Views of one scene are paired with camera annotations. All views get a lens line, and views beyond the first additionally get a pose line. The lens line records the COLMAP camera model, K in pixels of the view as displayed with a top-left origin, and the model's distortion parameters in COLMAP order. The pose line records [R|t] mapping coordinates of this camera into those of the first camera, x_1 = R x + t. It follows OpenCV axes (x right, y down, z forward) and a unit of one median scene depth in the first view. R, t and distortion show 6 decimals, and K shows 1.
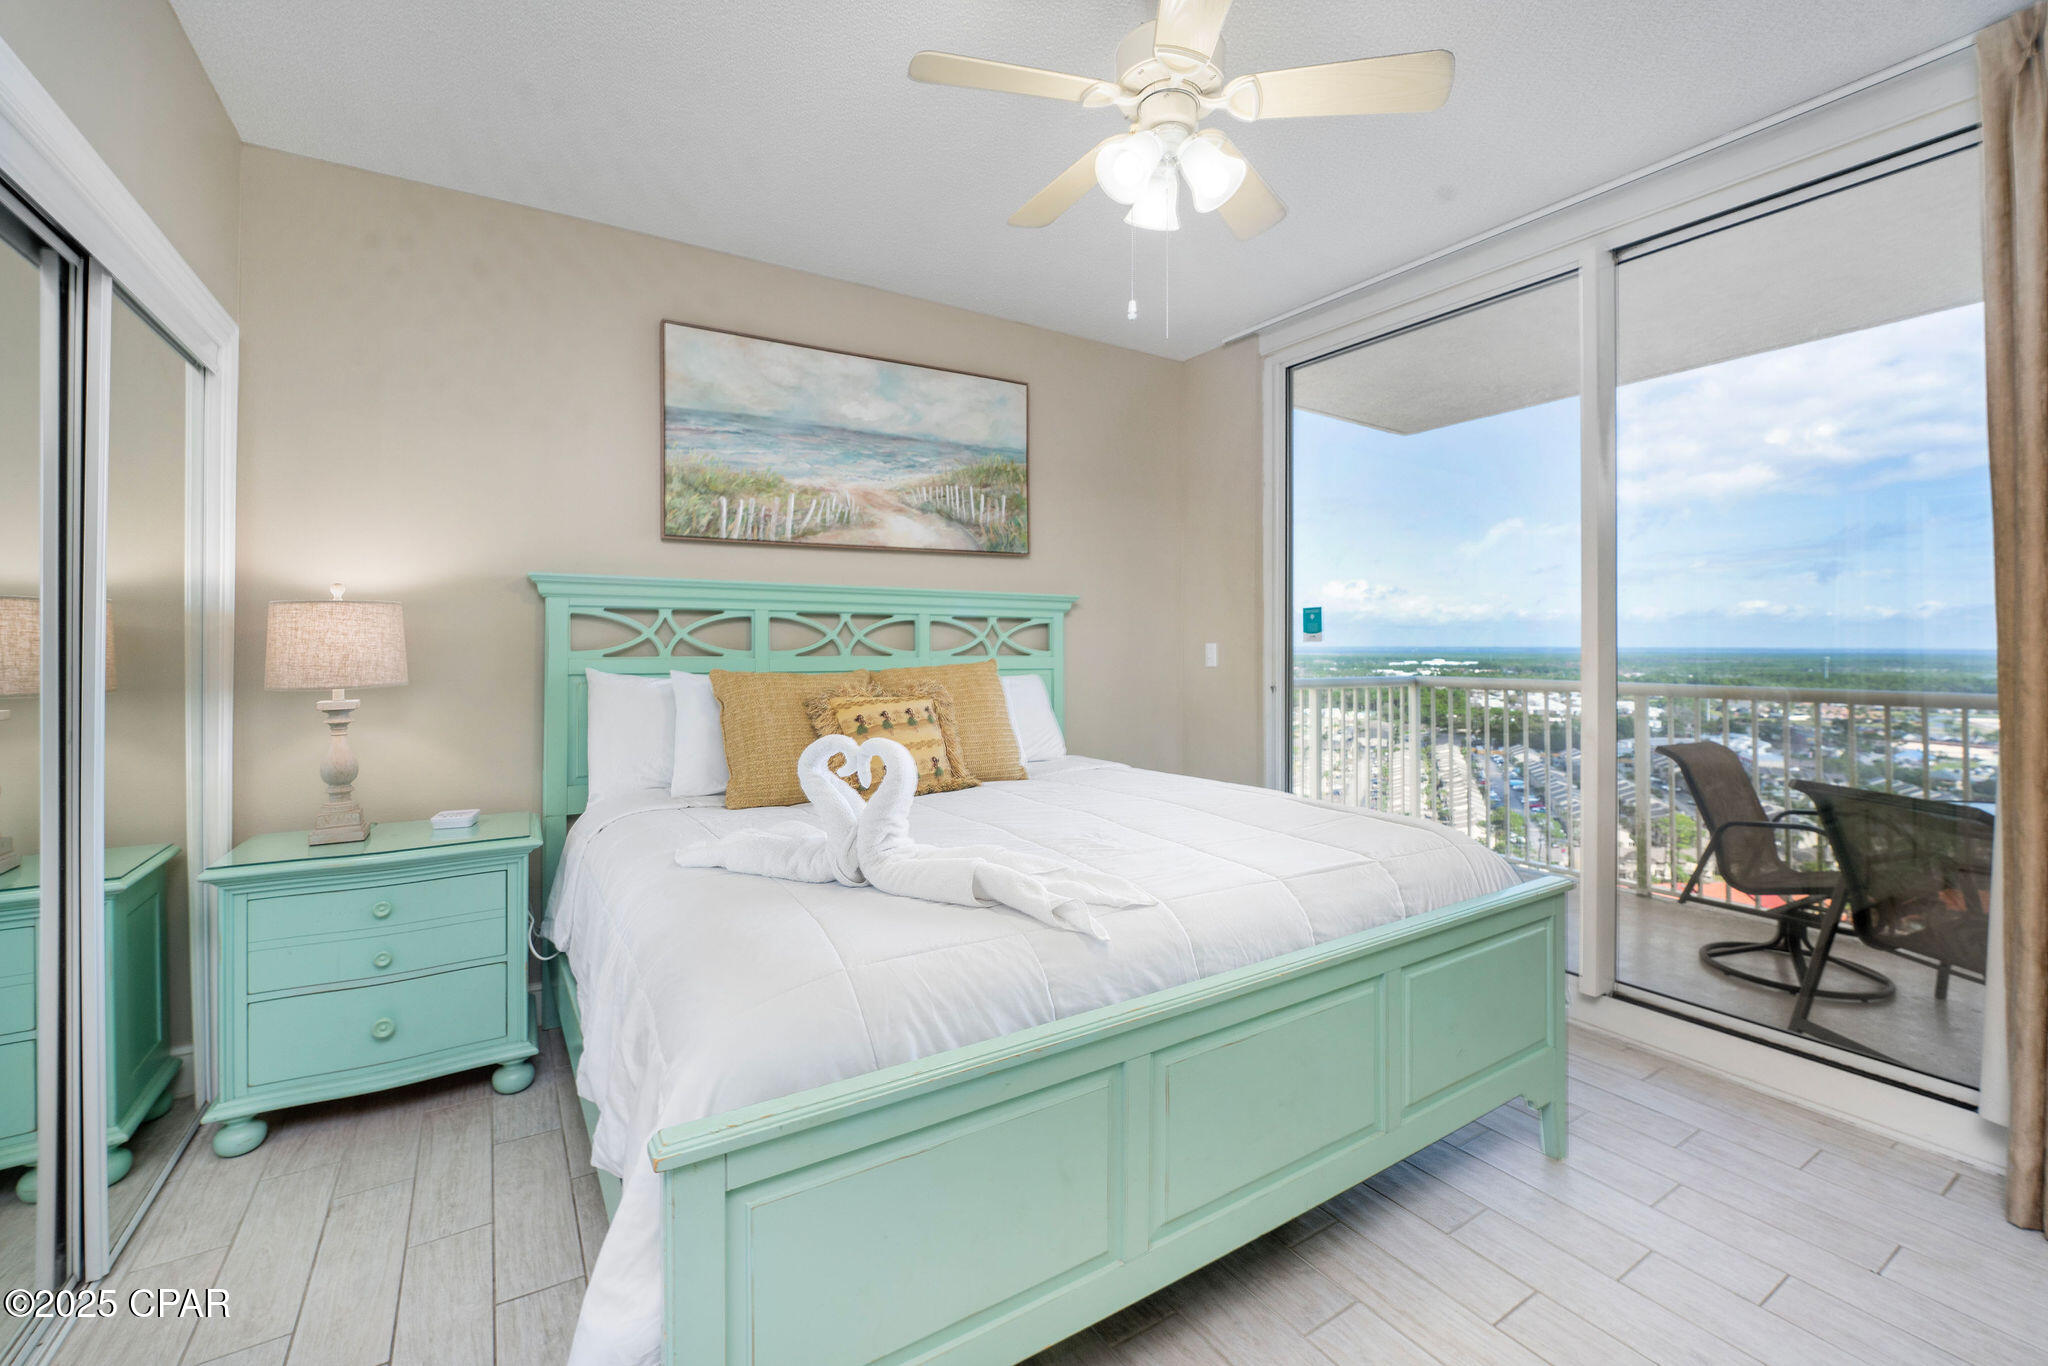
lens RADIAL K [[867.1, 0, 997.9], [0, 867.1, 652.7], [0, 0, 1]] dist [0.019487, 0.009540]
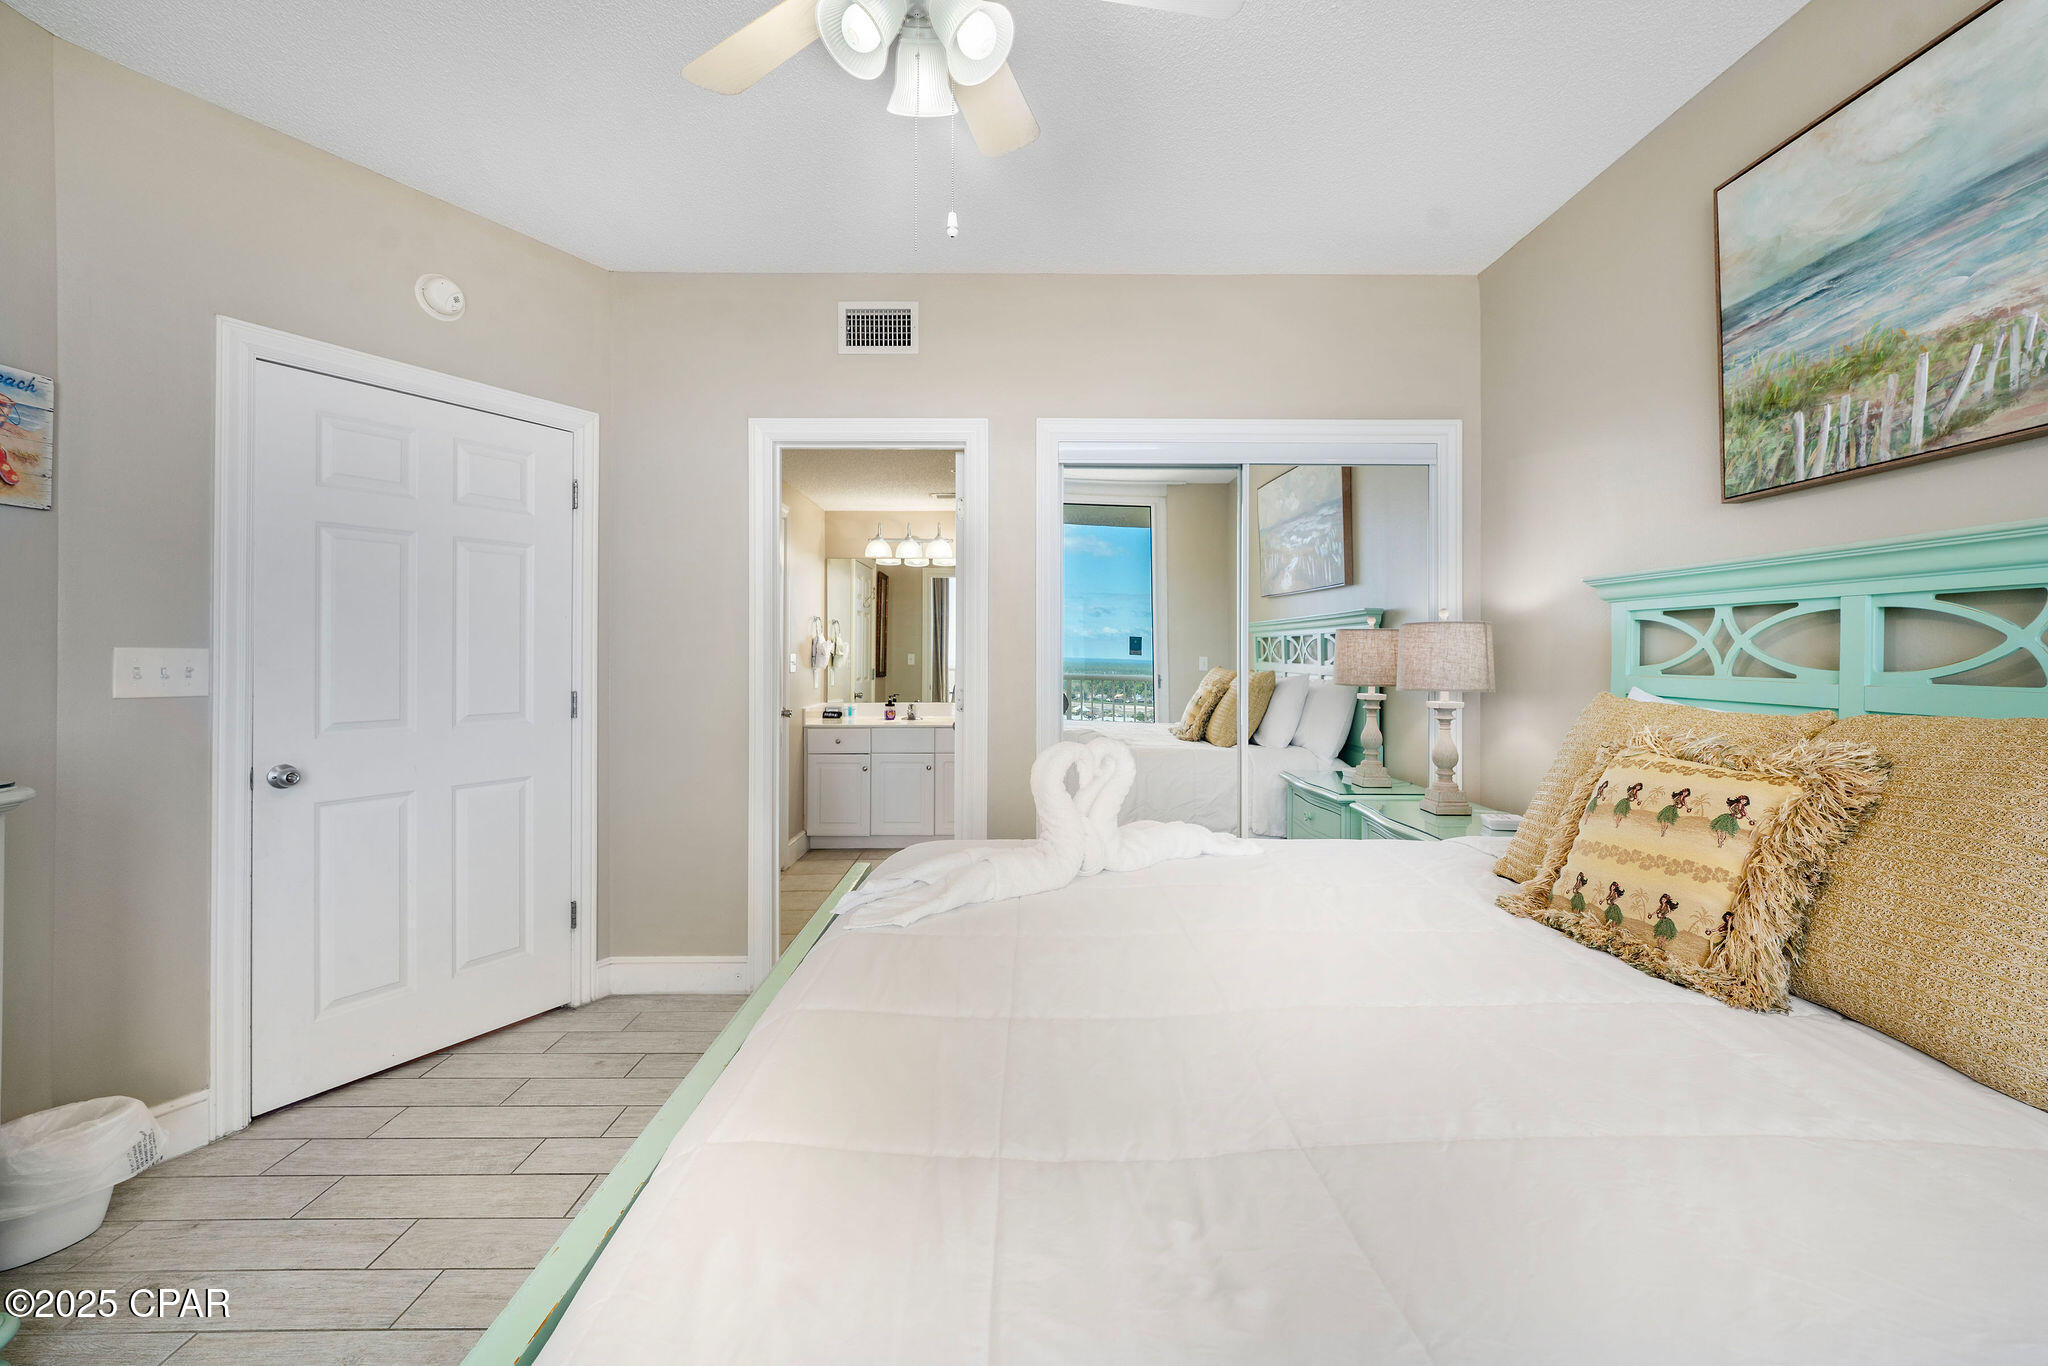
lens RADIAL K [[867.1, 0, 997.9], [0, 867.1, 652.7], [0, 0, 1]] dist [0.019487, 0.009540]
pose [[-0.539254, -0.000710, -0.842143, 0.470033], [-0.008118, 0.999958, 0.004355, -0.011208], [0.842104, 0.009184, -0.539237, 0.820471]]
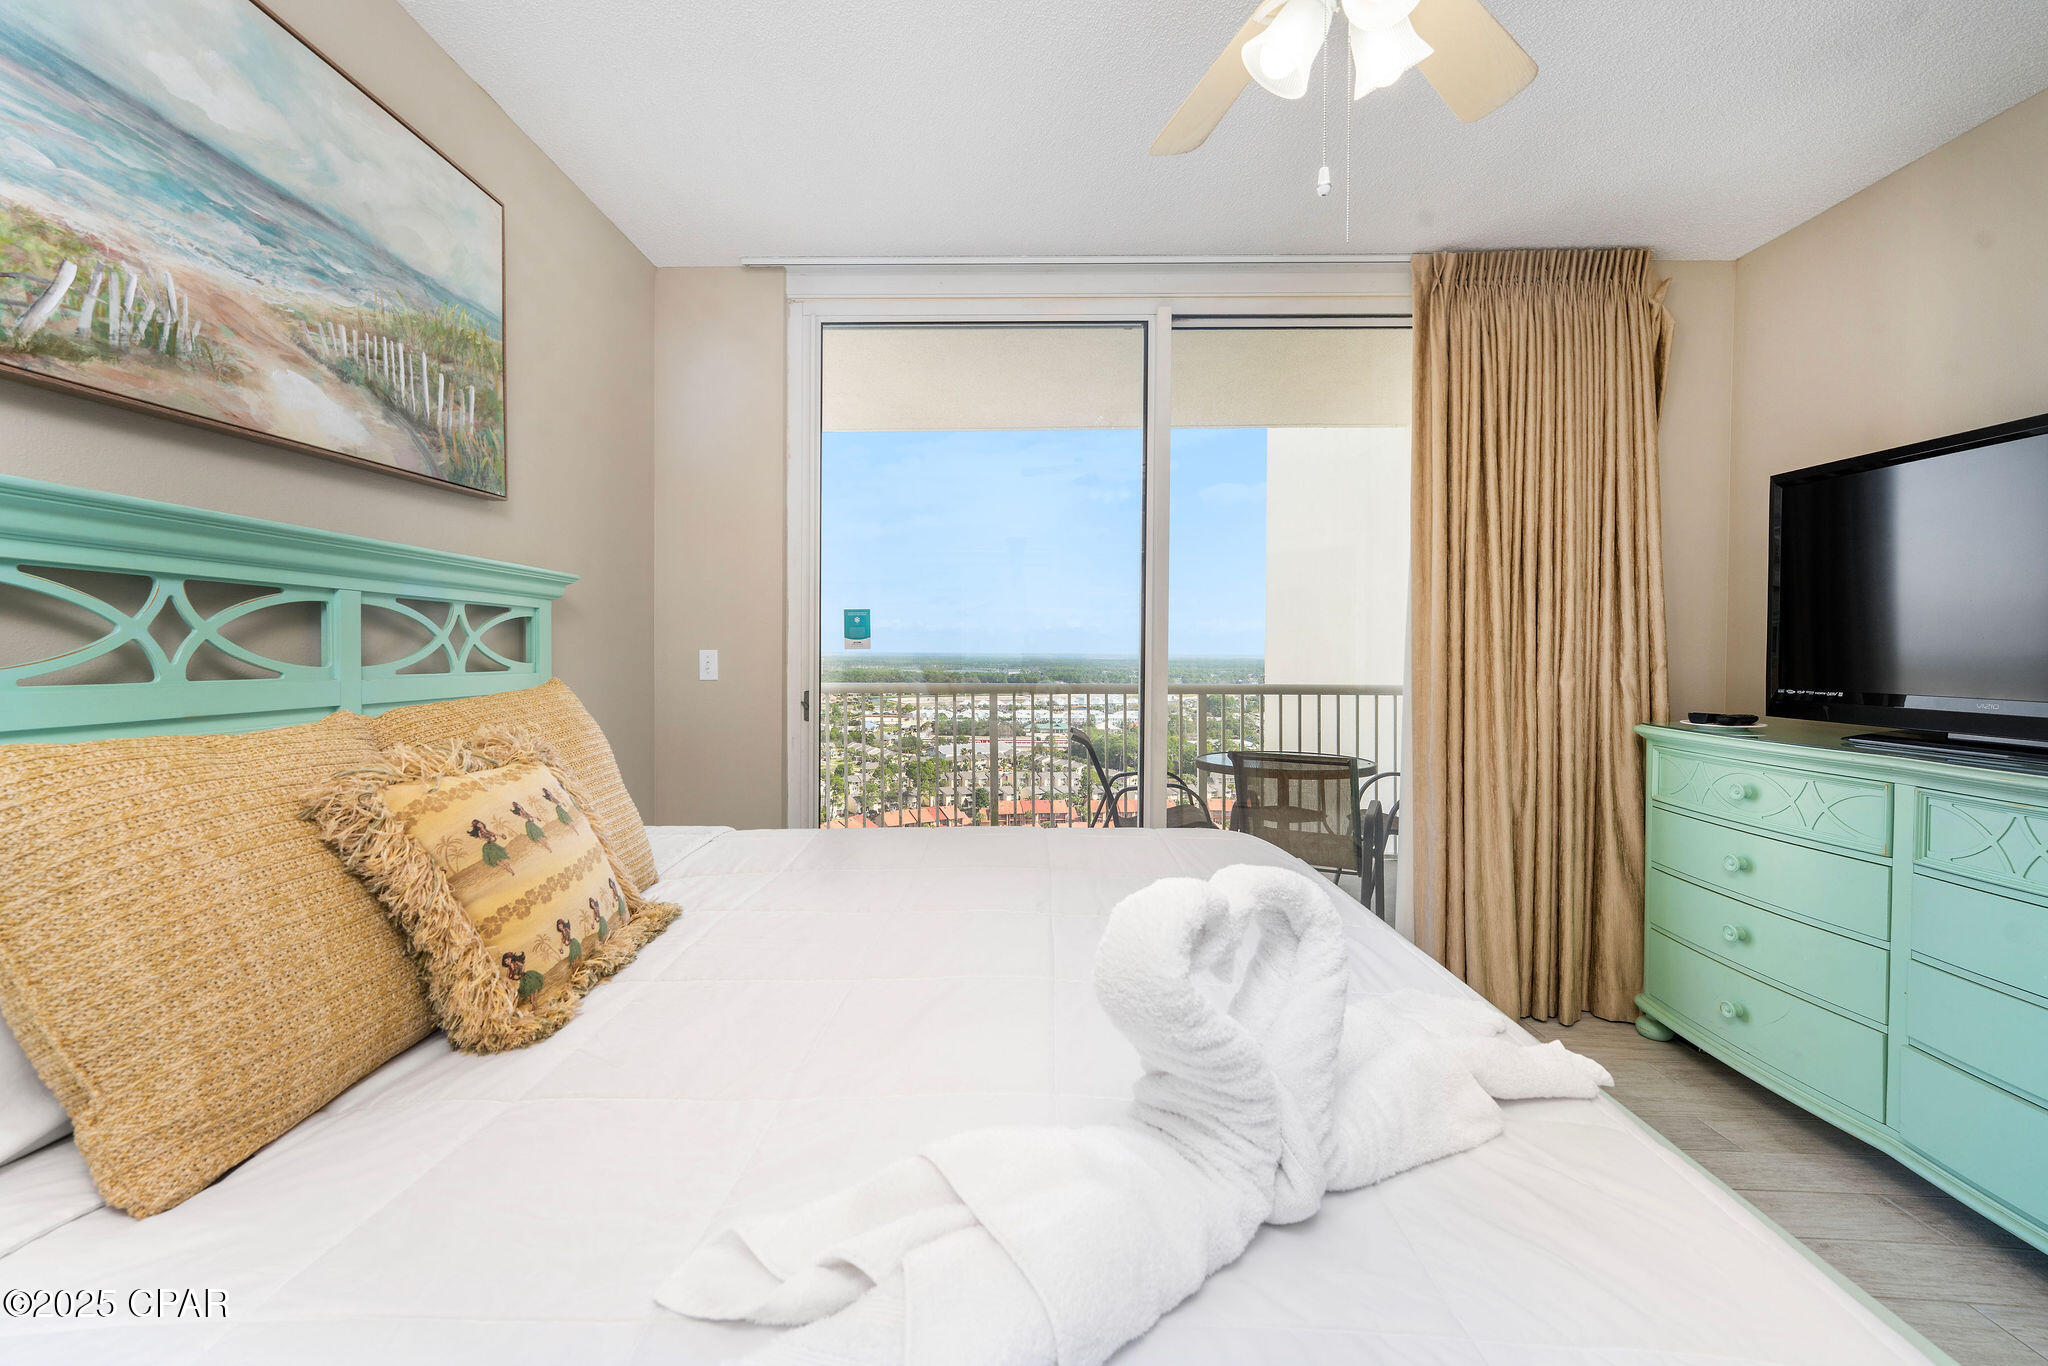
lens RADIAL K [[867.1, 0, 997.9], [0, 867.1, 652.7], [0, 0, 1]] dist [0.019487, 0.009540]
pose [[0.547024, -0.000824, 0.837116, -0.316160], [0.005931, 0.999978, -0.002891, -0.006553], [-0.837096, 0.006547, 0.547017, 0.458210]]
